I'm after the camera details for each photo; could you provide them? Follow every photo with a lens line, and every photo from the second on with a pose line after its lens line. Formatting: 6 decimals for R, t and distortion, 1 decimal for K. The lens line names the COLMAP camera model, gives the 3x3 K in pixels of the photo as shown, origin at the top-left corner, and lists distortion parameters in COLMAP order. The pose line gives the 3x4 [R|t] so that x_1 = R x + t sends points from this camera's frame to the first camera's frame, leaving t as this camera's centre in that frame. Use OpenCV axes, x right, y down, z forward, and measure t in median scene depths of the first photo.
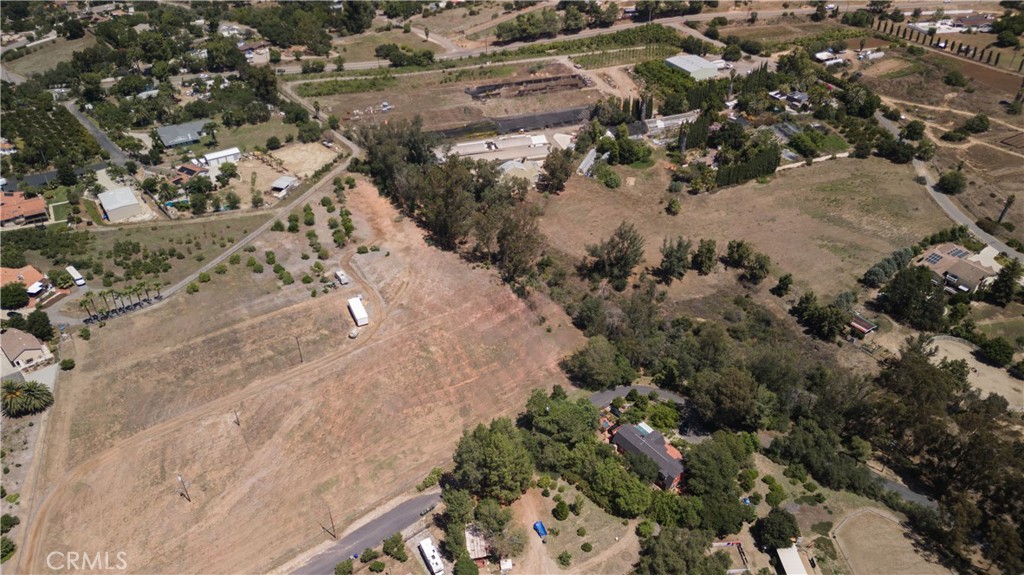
lens RADIAL K [[709.0, 0, 512.0], [0, 709.0, 287.5], [0, 0, 1]] dist [0.089574, -0.096567]
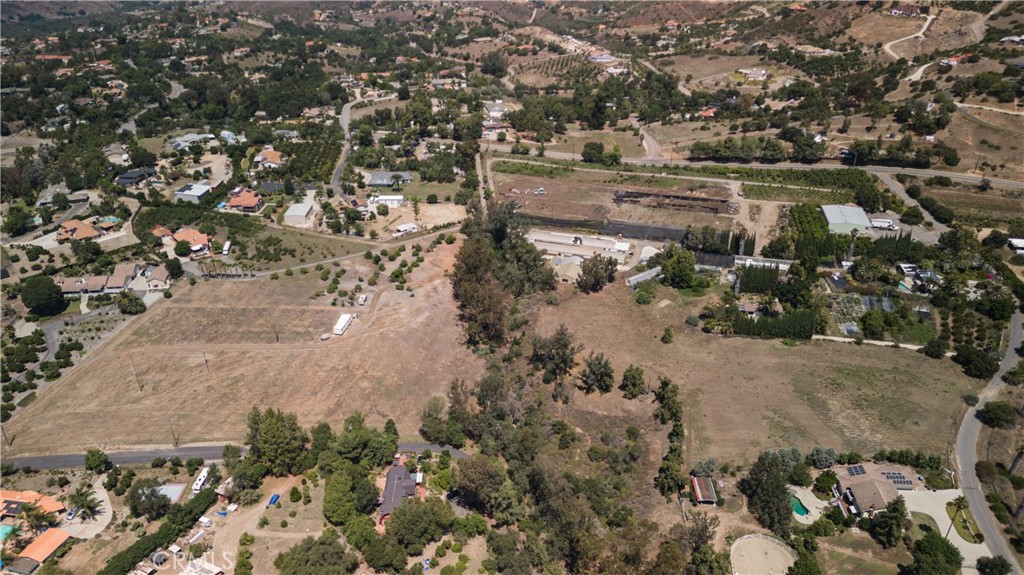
lens RADIAL K [[709.0, 0, 512.0], [0, 709.0, 287.5], [0, 0, 1]] dist [0.089574, -0.096567]
pose [[0.822181, 0.274471, -0.498682, 0.477330], [-0.326692, 0.944949, -0.018526, -0.076286], [0.466144, 0.178147, 0.866587, -0.009330]]
